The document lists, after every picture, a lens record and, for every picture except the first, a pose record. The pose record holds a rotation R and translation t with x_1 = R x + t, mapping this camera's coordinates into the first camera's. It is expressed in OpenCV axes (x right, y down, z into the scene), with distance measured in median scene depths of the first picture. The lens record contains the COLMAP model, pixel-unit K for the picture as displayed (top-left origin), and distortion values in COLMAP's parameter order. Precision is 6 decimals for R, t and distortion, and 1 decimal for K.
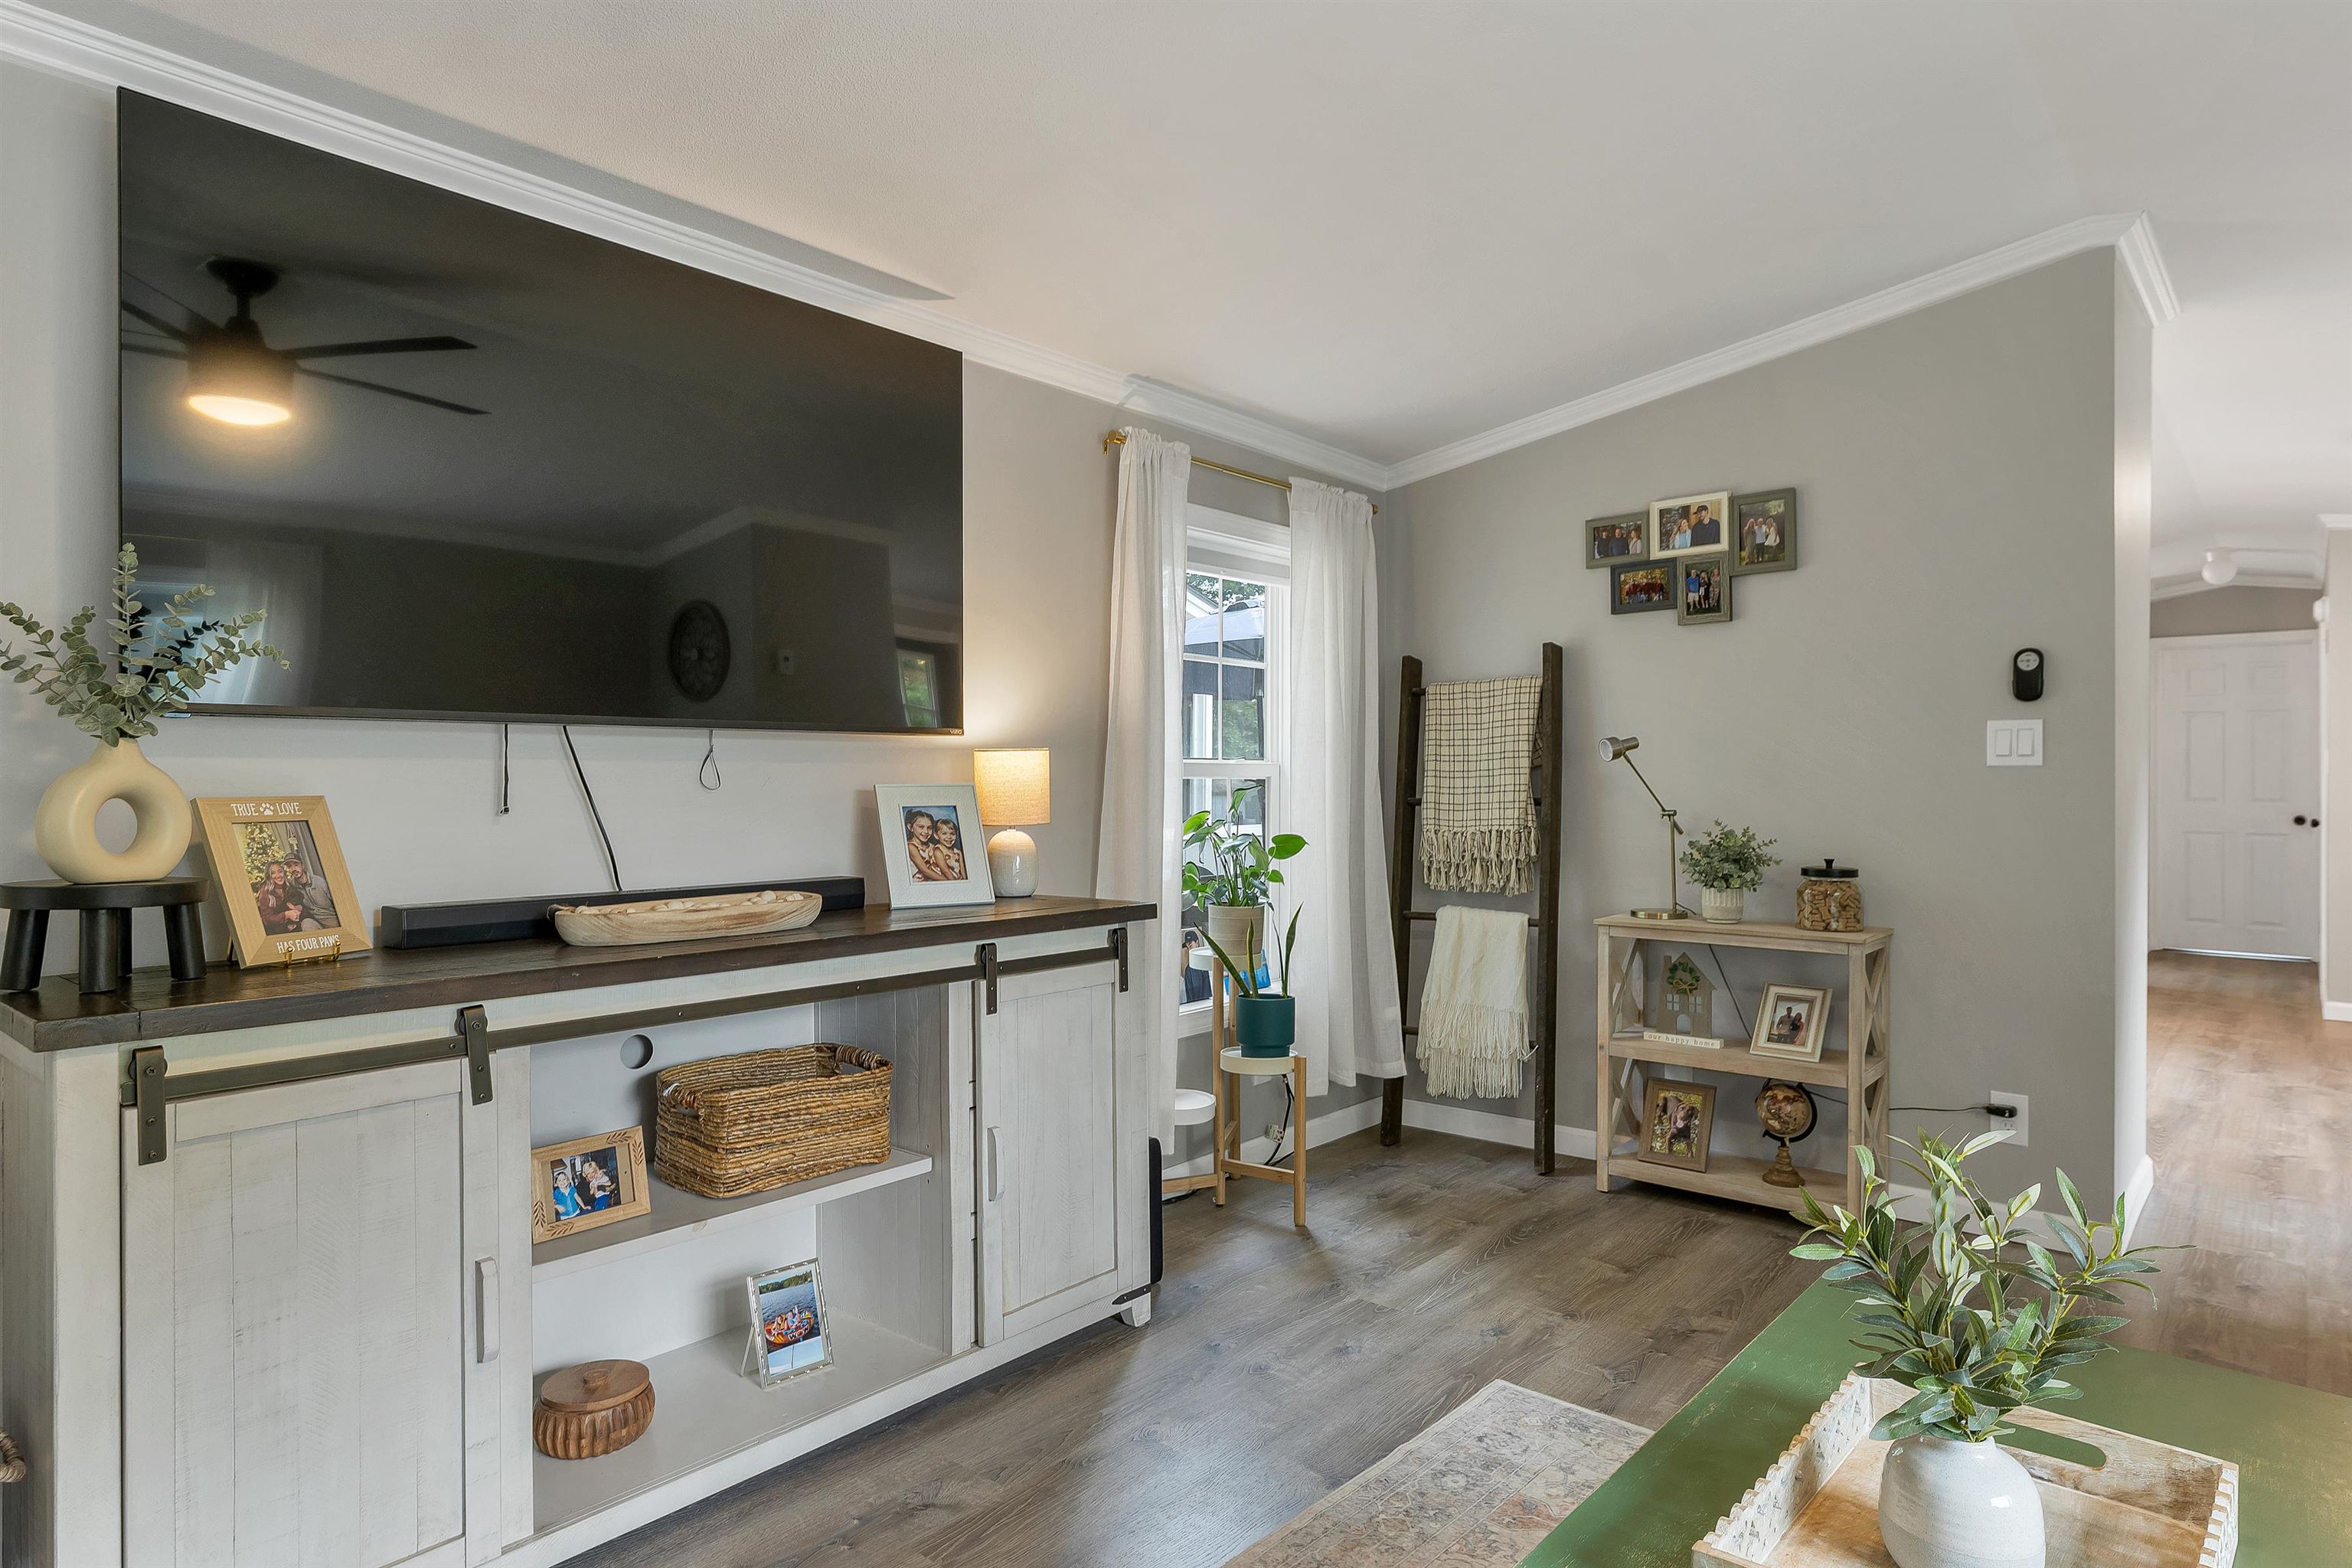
lens RADIAL K [[1323.6, 0, 1172.6], [0, 1323.6, 772.9], [0, 0, 1]] dist [0.007235, 0.001722]
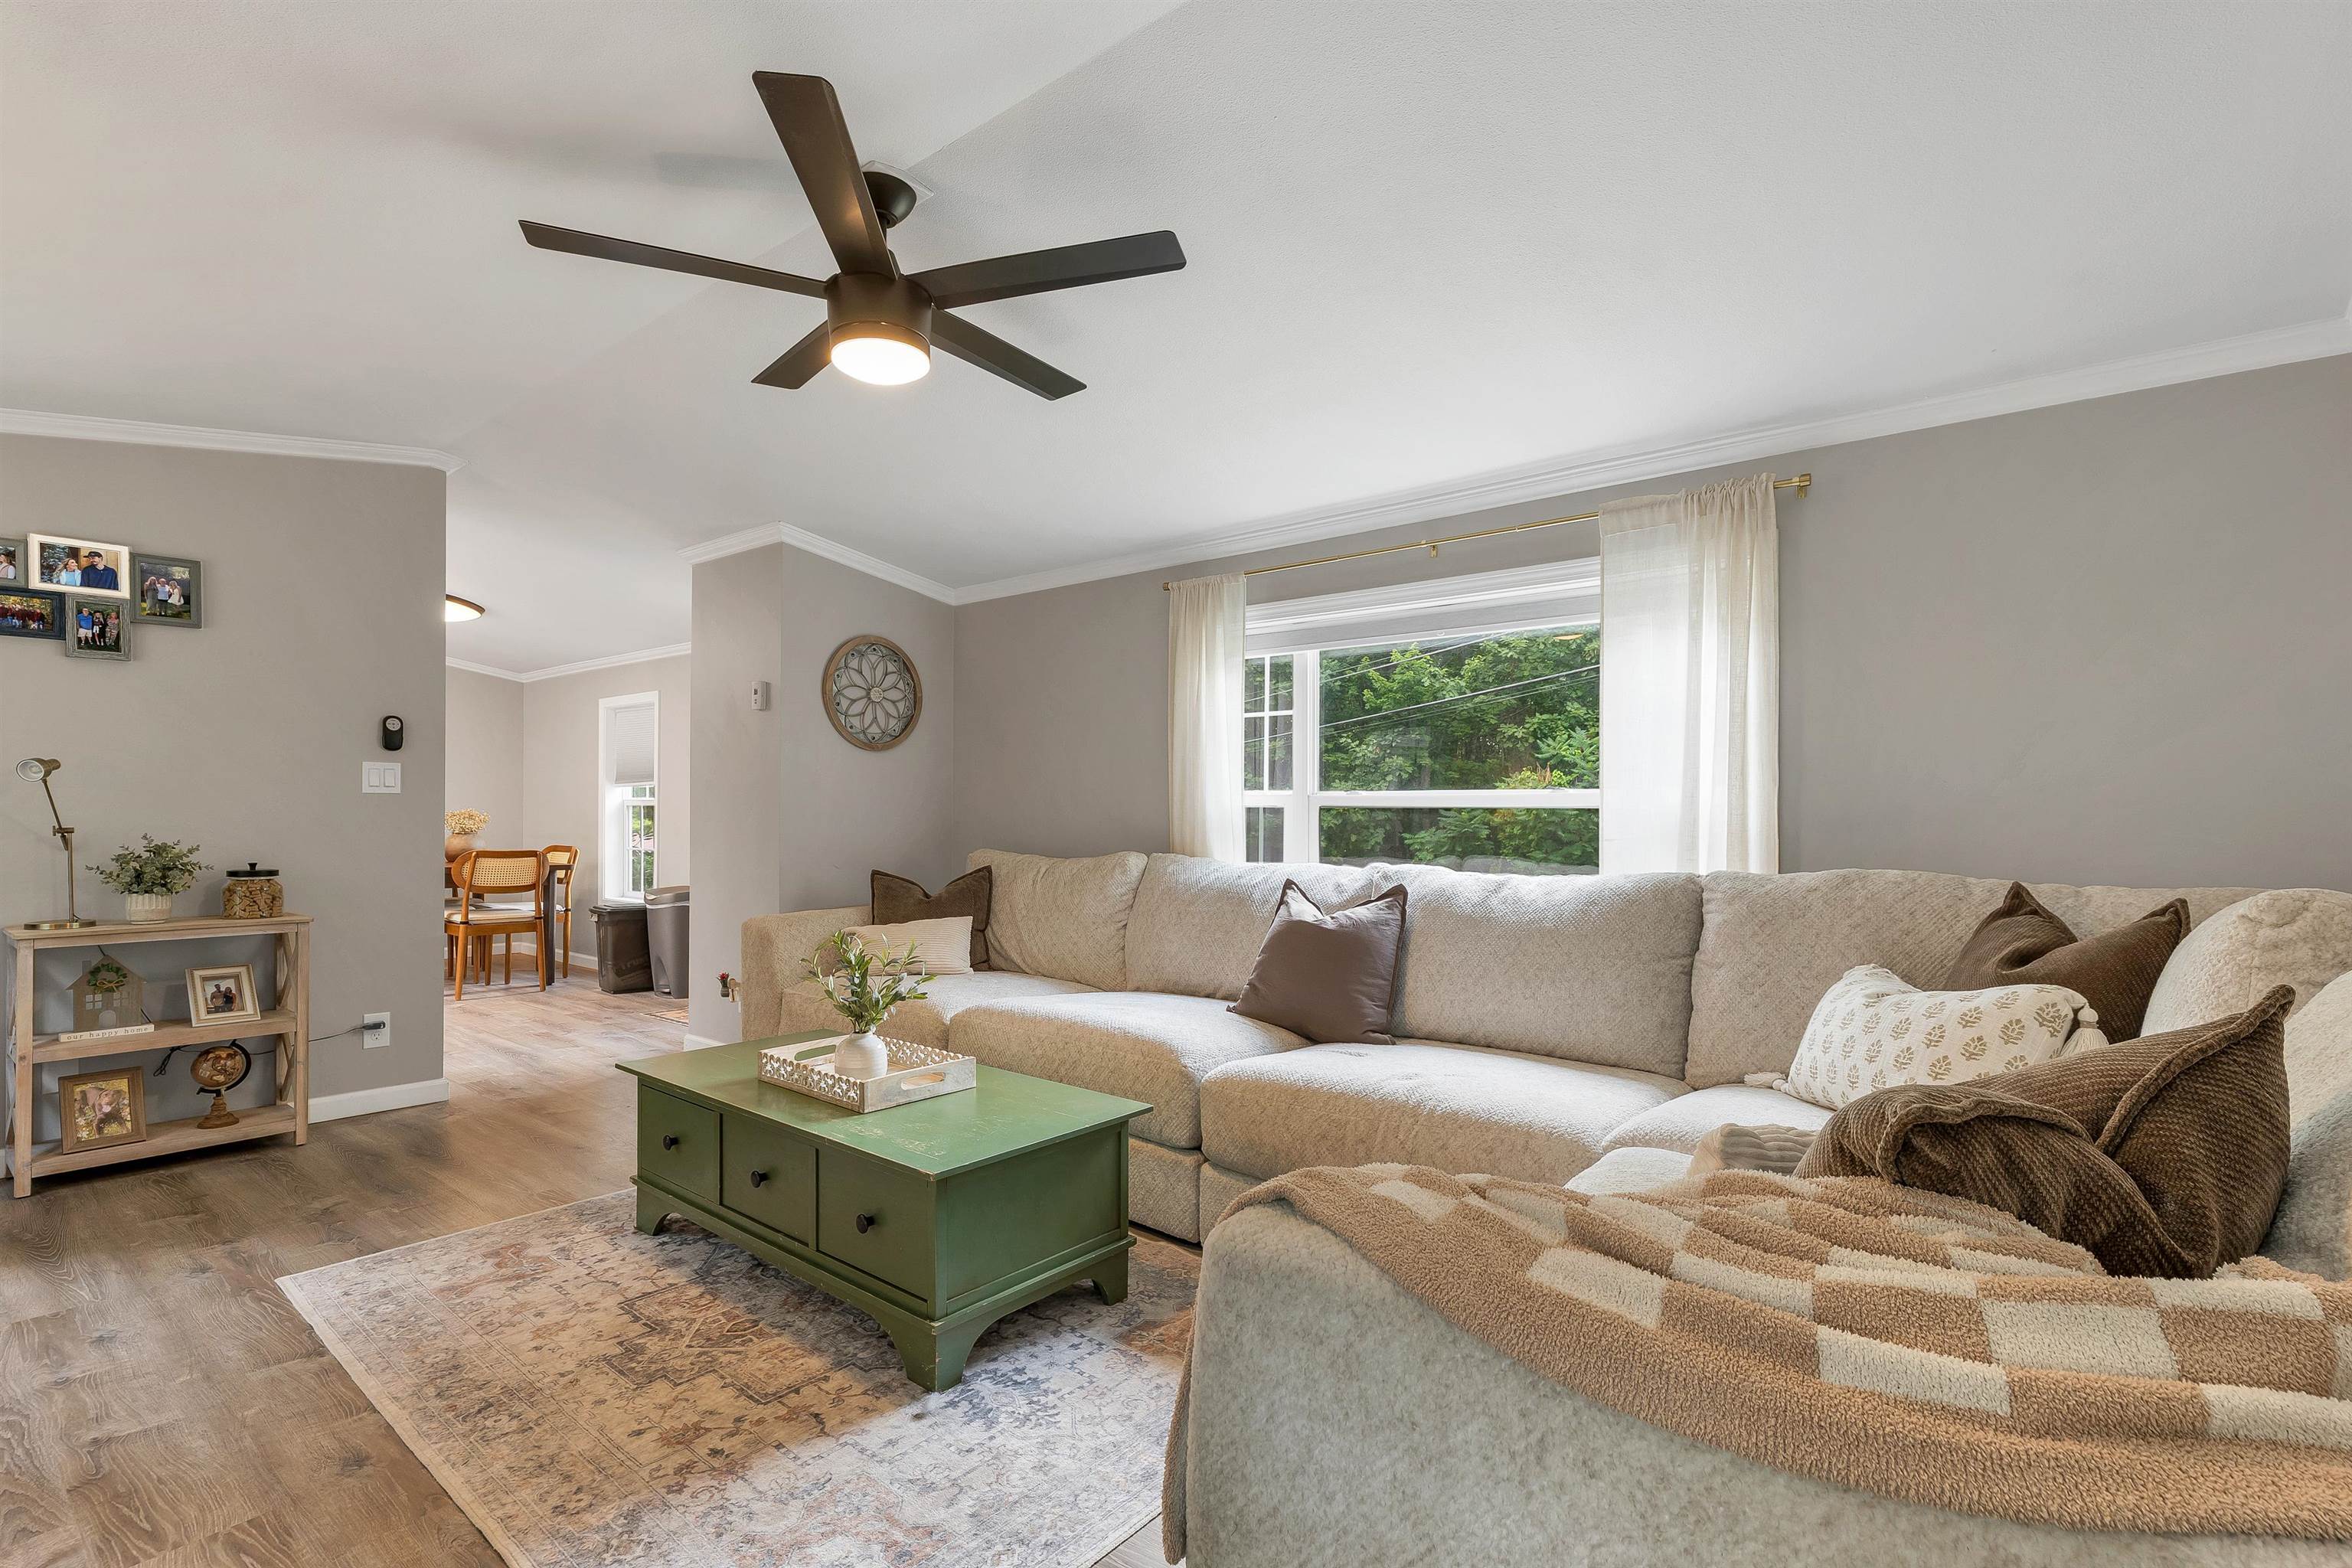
lens RADIAL K [[1080.8, 0, 1170.7], [0, 1080.8, 803.8], [0, 0, 1]] dist [0.000895, -0.000492]
pose [[-0.025092, 0.008401, 0.999650, -0.573846], [-0.008734, 0.999925, -0.008623, 0.008998], [-0.999647, -0.008947, -0.025017, 0.137503]]
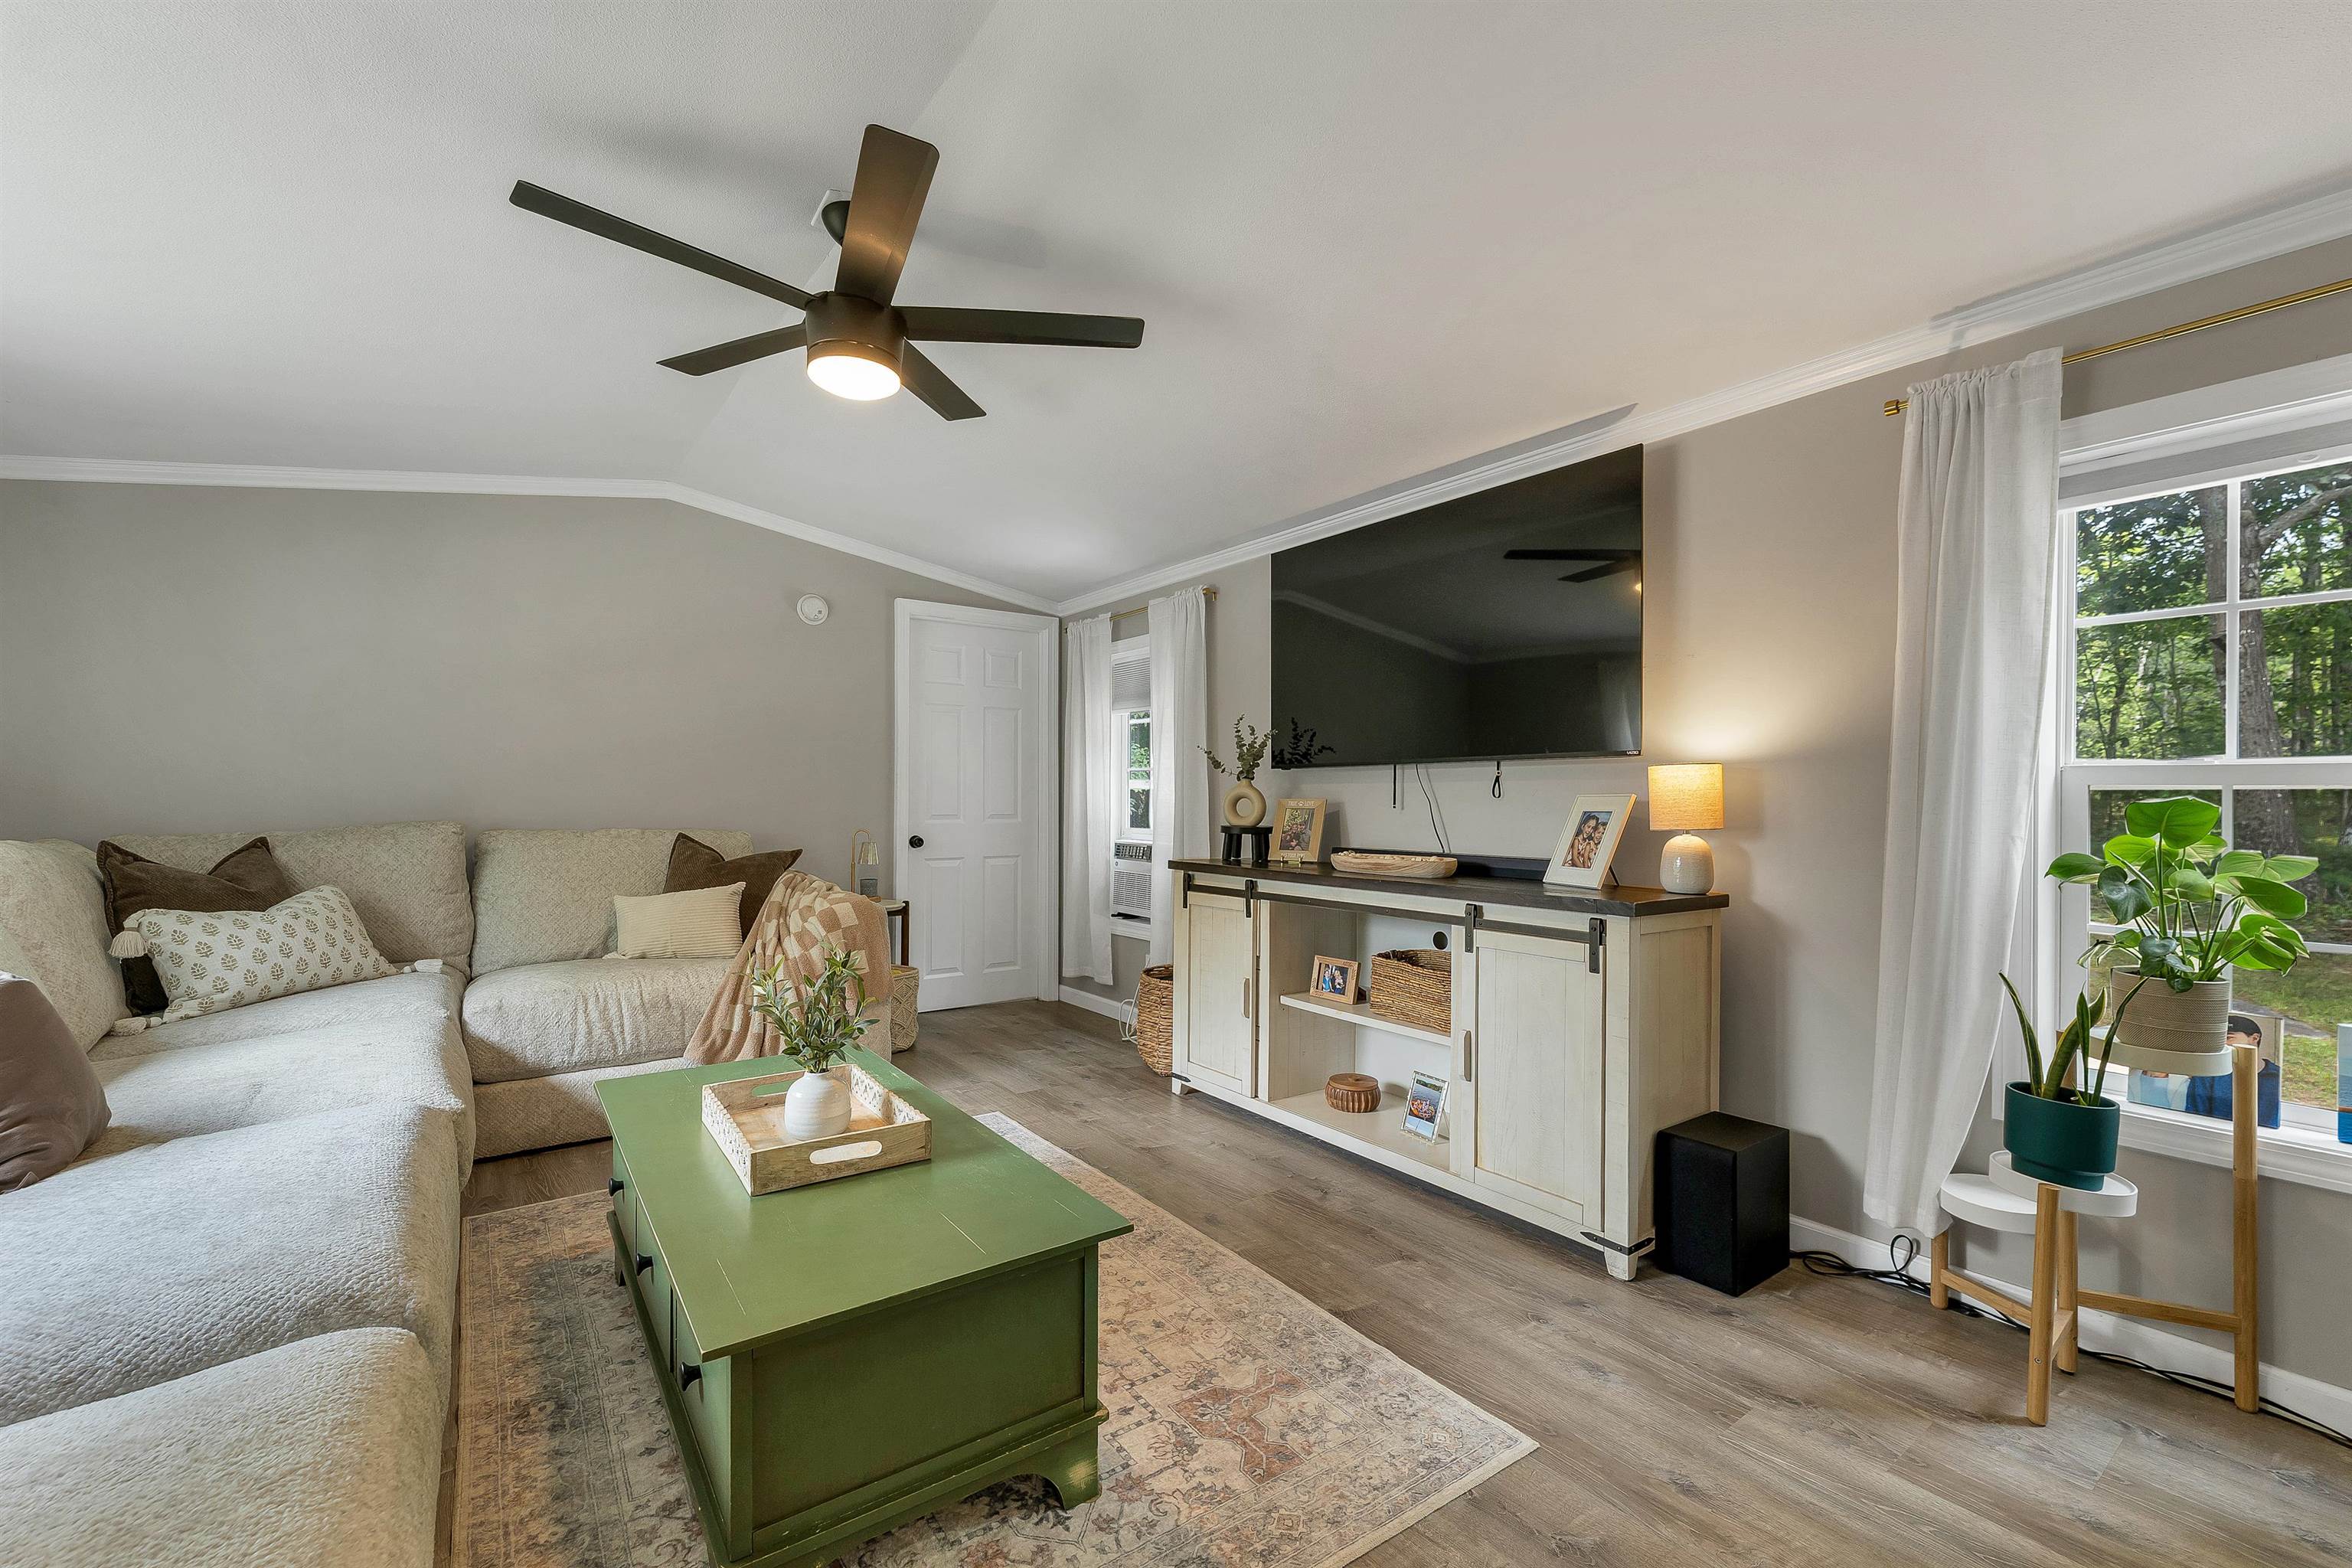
lens RADIAL K [[974.8, 0, 1166.0], [0, 974.8, 803.9], [0, 0, 1]] dist [-0.000275, 0.000430]
pose [[-0.229529, 0.004365, -0.973292, 0.689280], [-0.000770, 0.999989, 0.004666, 0.010661], [0.973301, 0.001821, -0.229523, 0.653473]]
